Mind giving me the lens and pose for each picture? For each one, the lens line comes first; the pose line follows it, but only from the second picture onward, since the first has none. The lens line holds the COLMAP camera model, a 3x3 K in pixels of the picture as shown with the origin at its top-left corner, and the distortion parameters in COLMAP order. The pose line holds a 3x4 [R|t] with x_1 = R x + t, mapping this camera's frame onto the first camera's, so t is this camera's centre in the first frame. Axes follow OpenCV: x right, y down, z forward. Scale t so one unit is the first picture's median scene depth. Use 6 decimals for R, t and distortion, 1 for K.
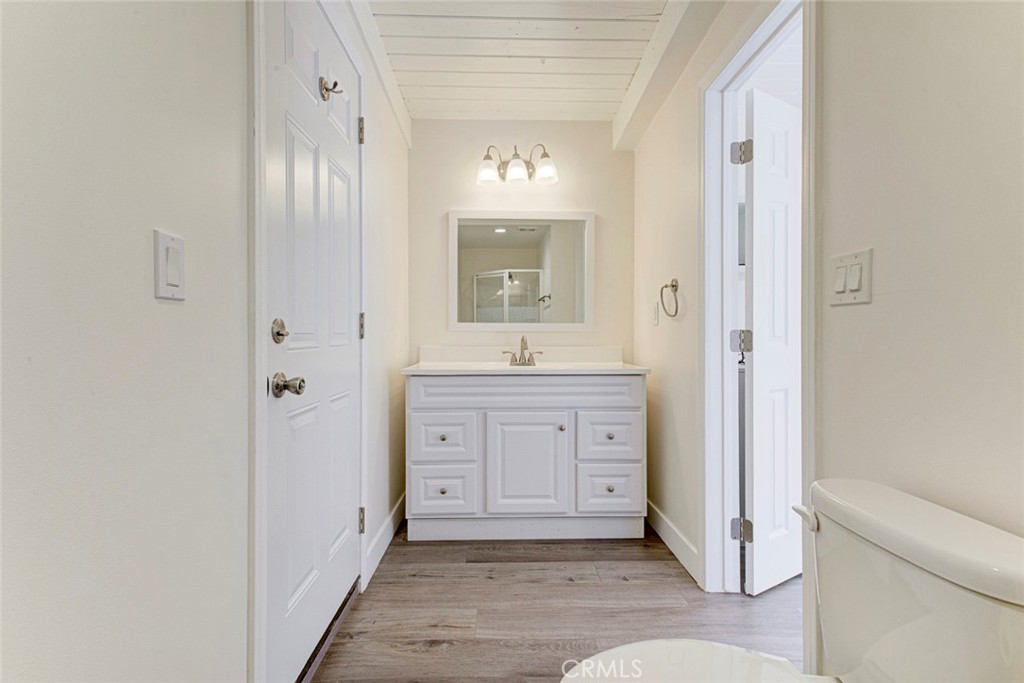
lens RADIAL K [[470.7, 0, 511.9], [0, 470.7, 339.4], [0, 0, 1]] dist [-0.002981, -0.001352]
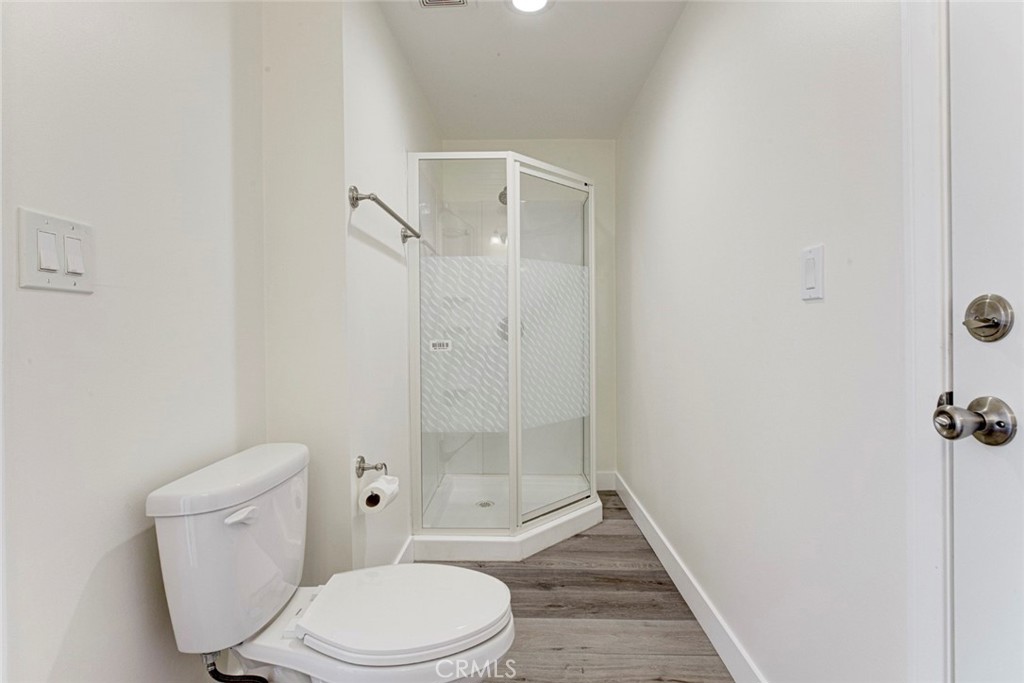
lens RADIAL K [[470.7, 0, 512.1], [0, 470.7, 338.0], [0, 0, 1]] dist [-0.002981, -0.001352]
pose [[-0.998603, 0.011261, 0.051622, 0.011655], [0.011923, 0.999851, 0.012522, -0.004811], [-0.051473, 0.013120, -0.998588, 1.706816]]
